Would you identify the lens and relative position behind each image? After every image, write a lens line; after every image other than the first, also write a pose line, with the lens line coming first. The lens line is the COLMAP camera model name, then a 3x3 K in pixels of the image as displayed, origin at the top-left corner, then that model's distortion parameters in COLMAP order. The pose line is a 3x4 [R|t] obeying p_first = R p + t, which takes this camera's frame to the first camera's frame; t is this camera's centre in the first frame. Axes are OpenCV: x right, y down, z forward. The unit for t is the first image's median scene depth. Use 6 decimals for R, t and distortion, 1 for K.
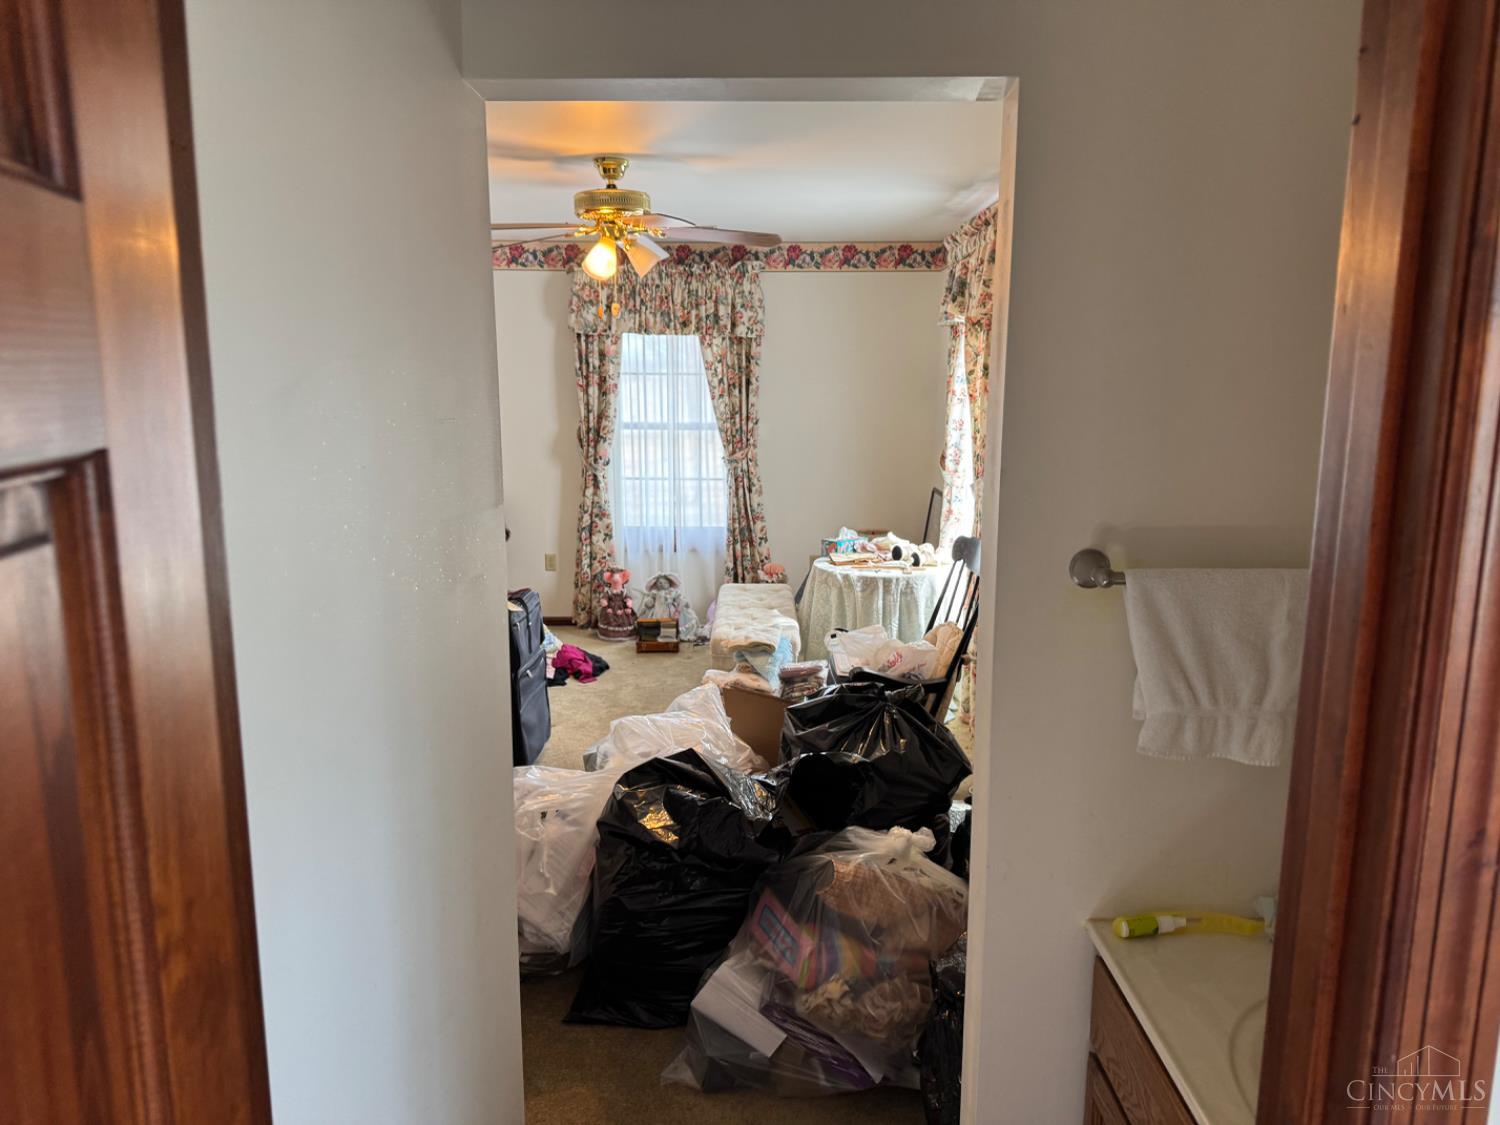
lens RADIAL K [[1022.7, 0, 756.2], [0, 1022.7, 535.6], [0, 0, 1]] dist [0.154756, 0.000019]
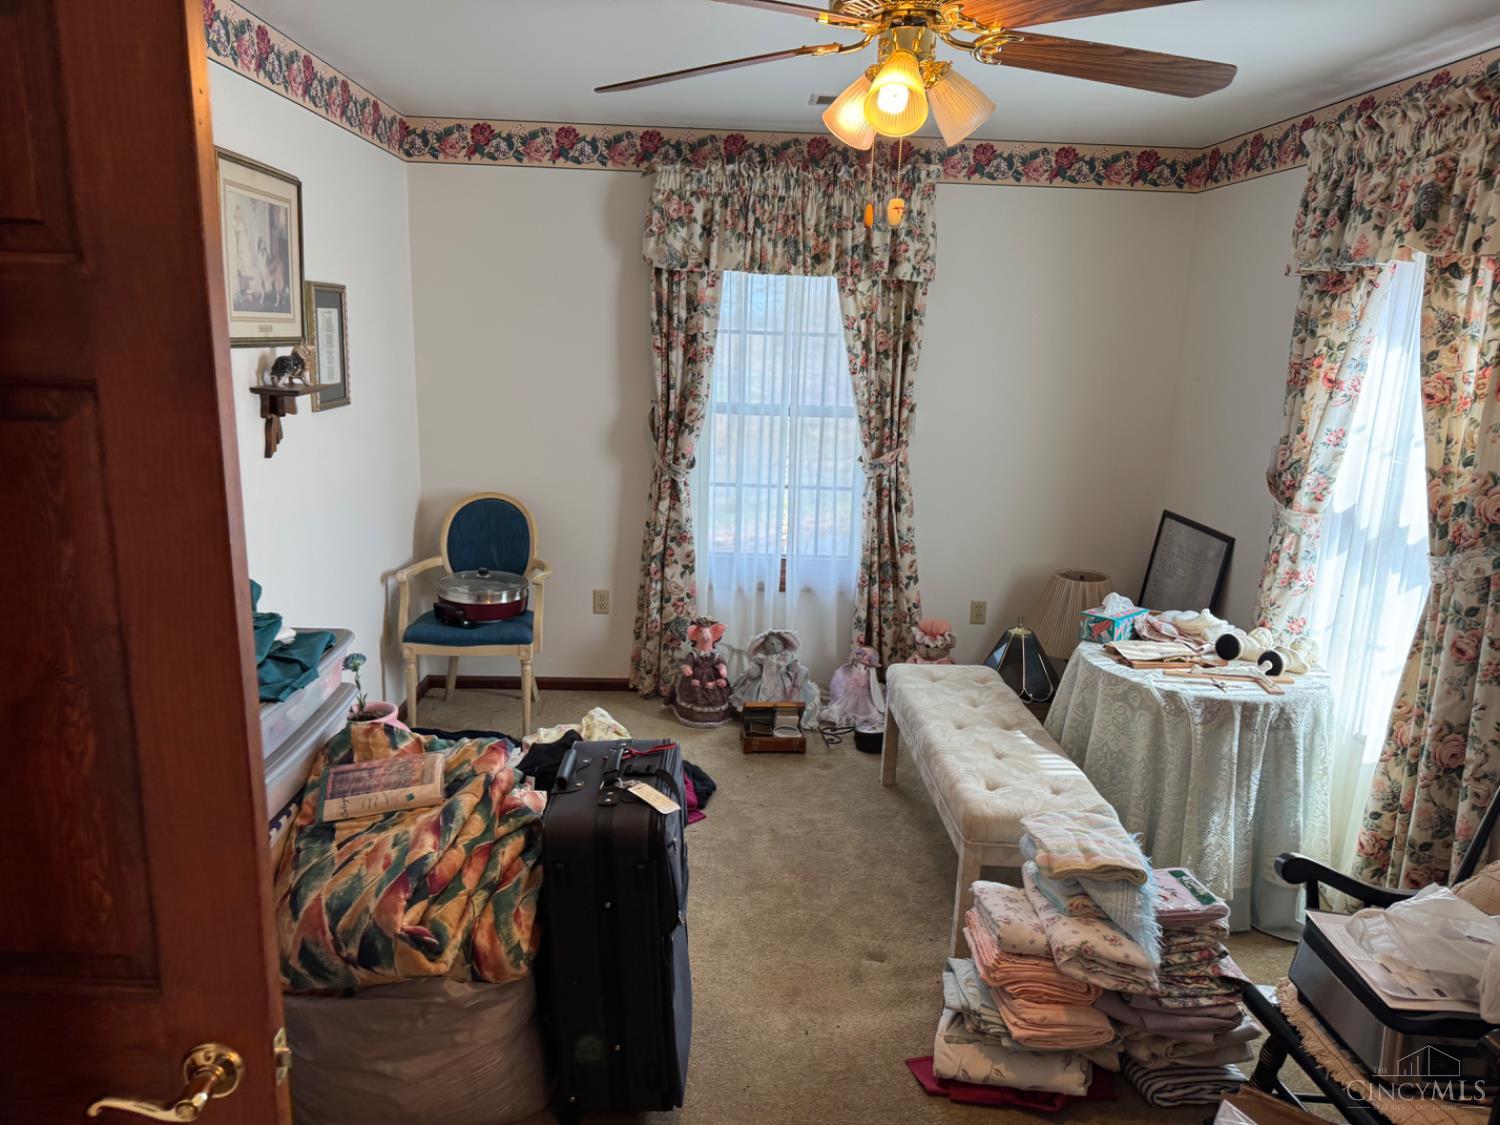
lens RADIAL K [[1057.1, 0, 757.0], [0, 1057.1, 561.9], [0, 0, 1]] dist [0.163983, -0.262383]
pose [[0.998796, 0.023484, 0.043076, -0.133252], [-0.026149, 0.997710, 0.062375, -0.051523], [-0.041513, -0.063426, 0.997123, 0.297483]]
